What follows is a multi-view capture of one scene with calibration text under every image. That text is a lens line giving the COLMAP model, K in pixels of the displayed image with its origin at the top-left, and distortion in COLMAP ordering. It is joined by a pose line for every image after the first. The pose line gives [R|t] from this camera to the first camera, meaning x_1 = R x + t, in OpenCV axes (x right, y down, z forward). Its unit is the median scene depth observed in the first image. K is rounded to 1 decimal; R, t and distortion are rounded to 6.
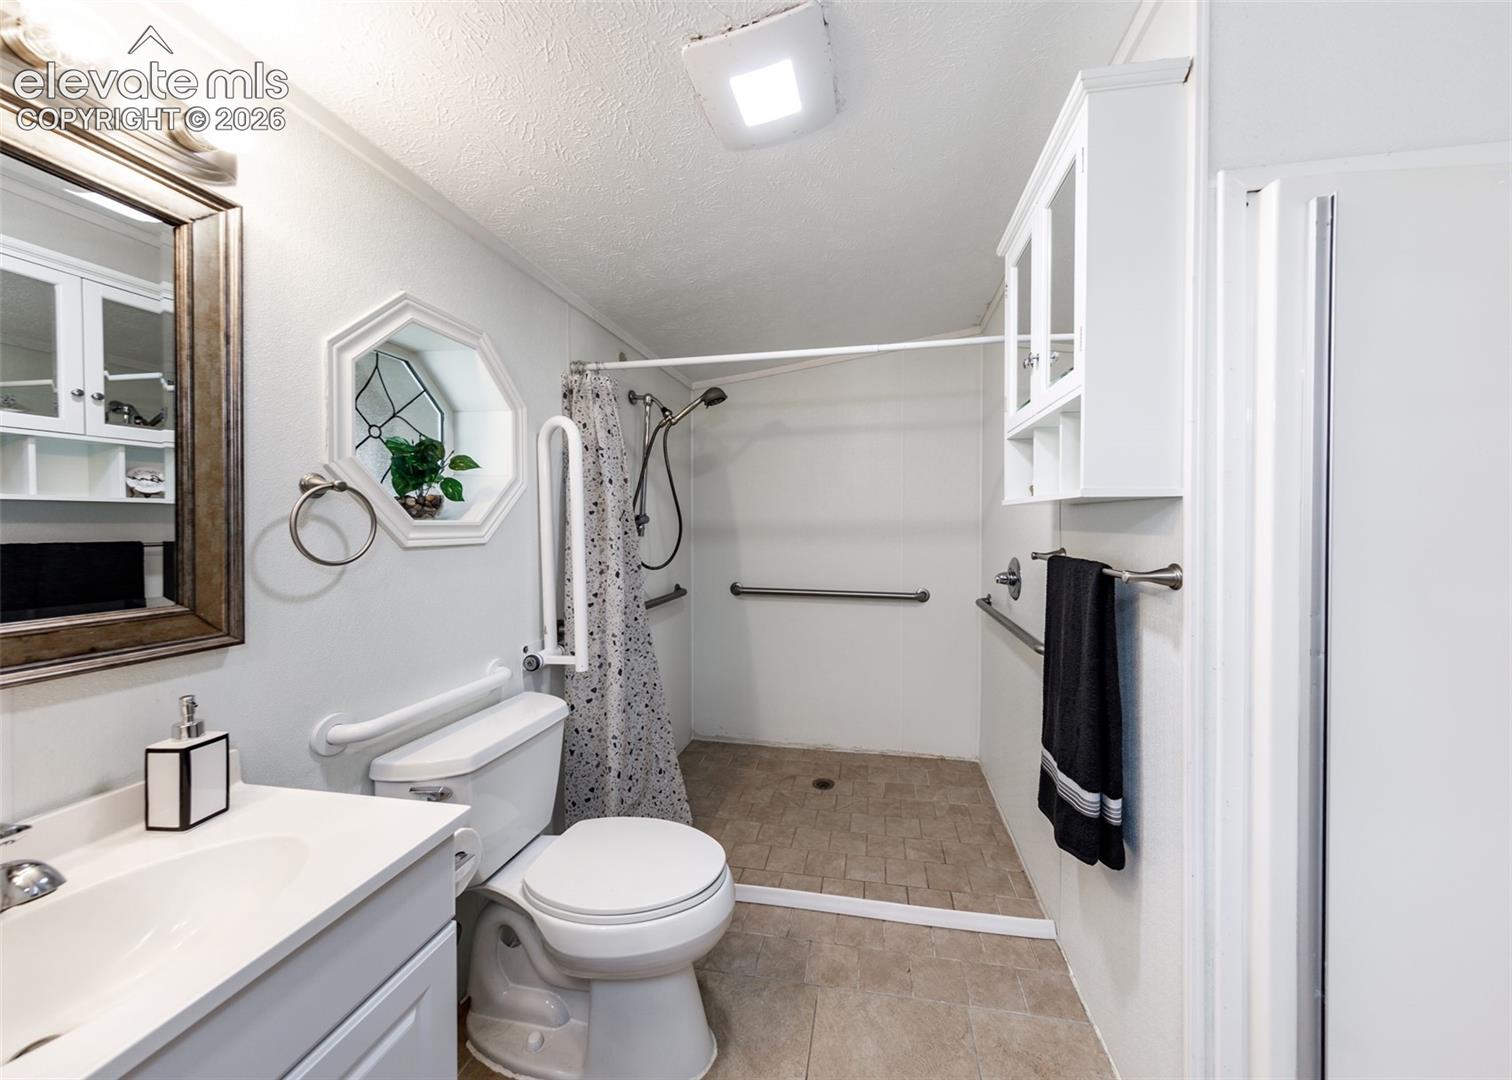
lens RADIAL K [[524.1, 0, 798.0], [0, 524.1, 523.6], [0, 0, 1]] dist [-0.000495, -0.000085]
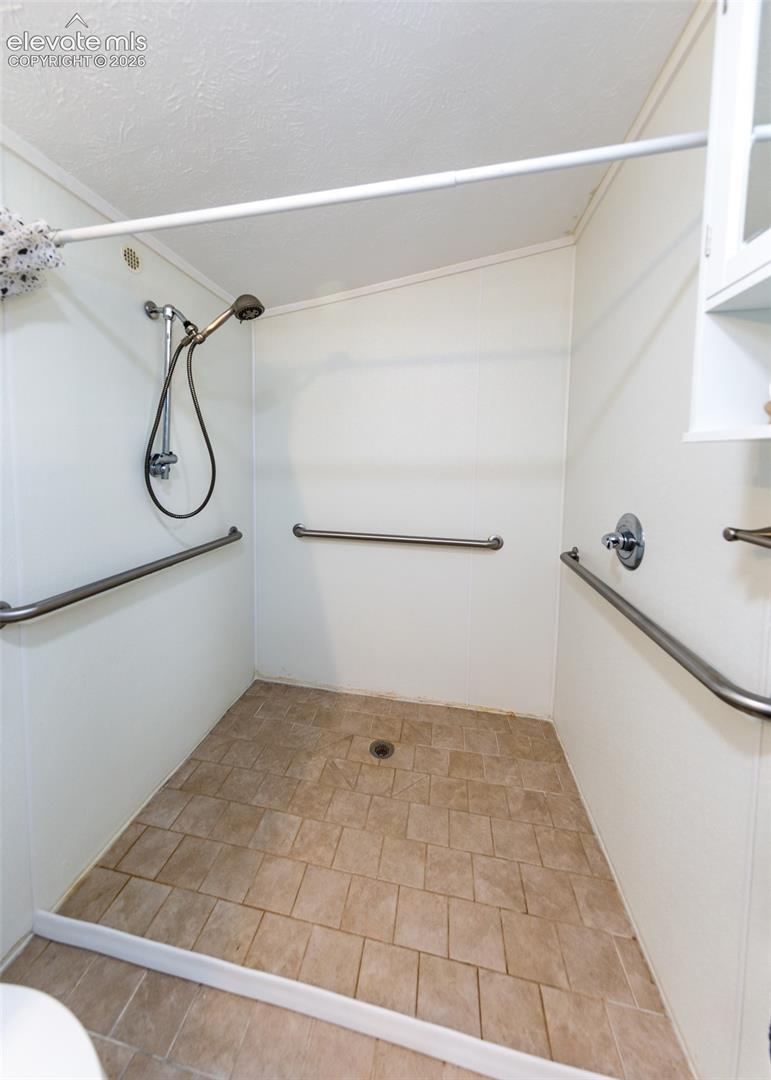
lens RADIAL K [[374.3, 0, 372.1], [0, 374.3, 486.4], [0, 0, 1]] dist [-0.000495, -0.000085]
pose [[0.998770, 0.011274, -0.048292, 0.060814], [-0.007728, 0.997303, 0.072984, -0.010166], [0.048985, -0.072521, 0.996163, 0.403025]]
